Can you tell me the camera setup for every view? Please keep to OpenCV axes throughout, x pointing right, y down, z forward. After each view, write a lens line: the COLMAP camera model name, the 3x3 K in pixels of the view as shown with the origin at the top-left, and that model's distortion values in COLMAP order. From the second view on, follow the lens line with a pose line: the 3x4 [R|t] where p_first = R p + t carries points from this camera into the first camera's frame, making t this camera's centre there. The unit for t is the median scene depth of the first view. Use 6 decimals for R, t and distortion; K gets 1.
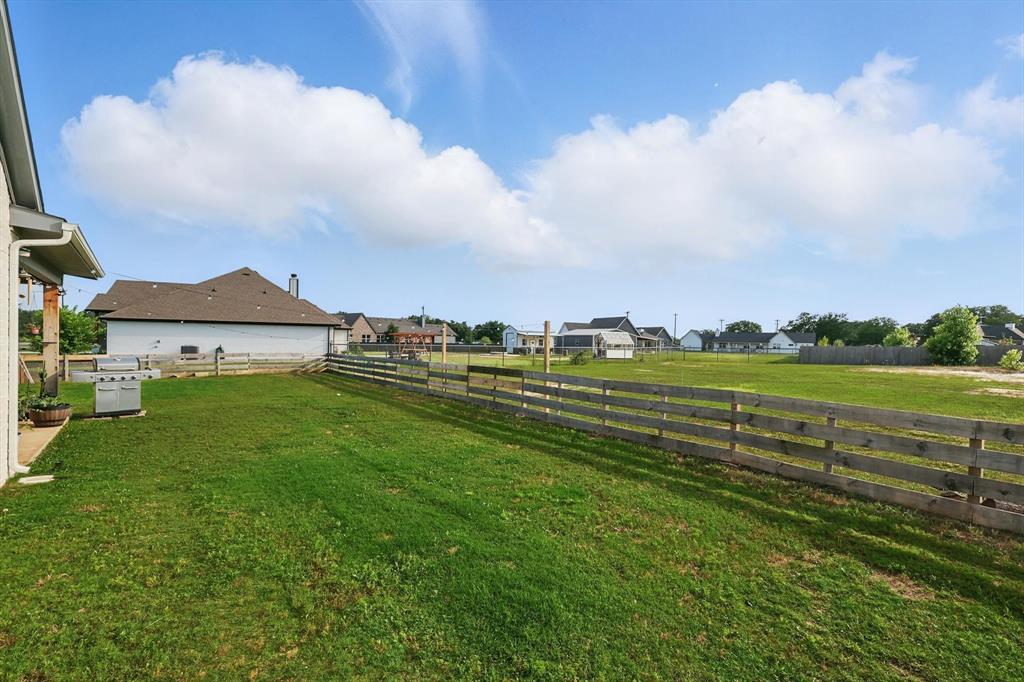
lens RADIAL K [[457.8, 0, 512.0], [0, 457.8, 341.0], [0, 0, 1]] dist [-0.000047, -0.000189]
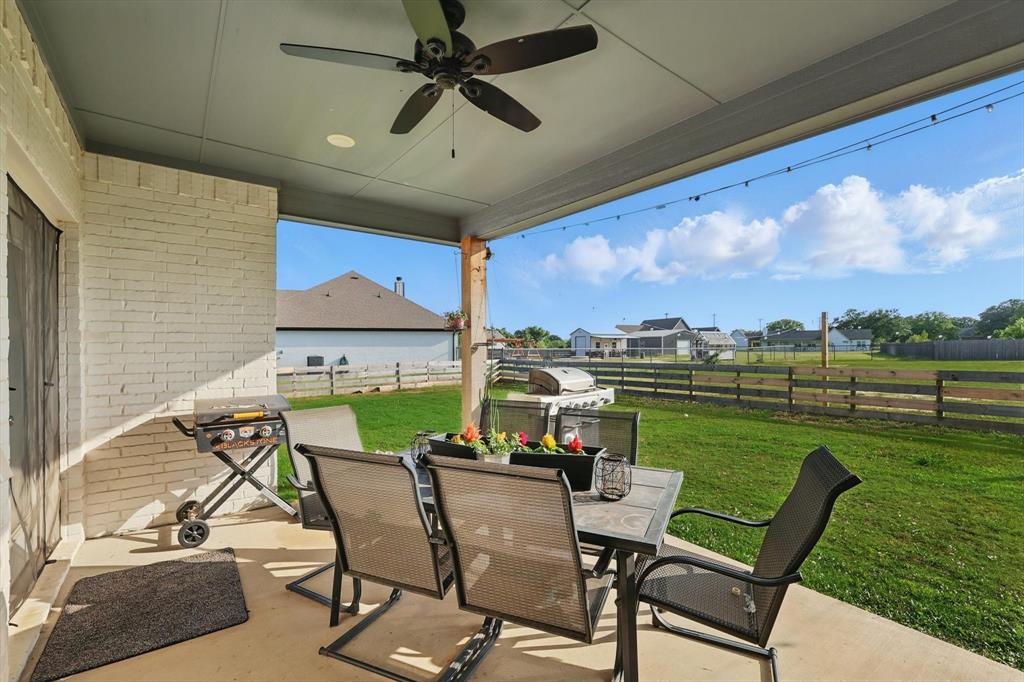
lens RADIAL K [[441.2, 0, 512.0], [0, 441.2, 341.0], [0, 0, 1]] dist [0.000251, -0.000012]
pose [[0.999248, -0.025709, -0.029020, -0.127620], [0.025343, 0.999595, -0.012926, 0.000870], [0.029340, 0.012181, 0.999495, 0.062546]]
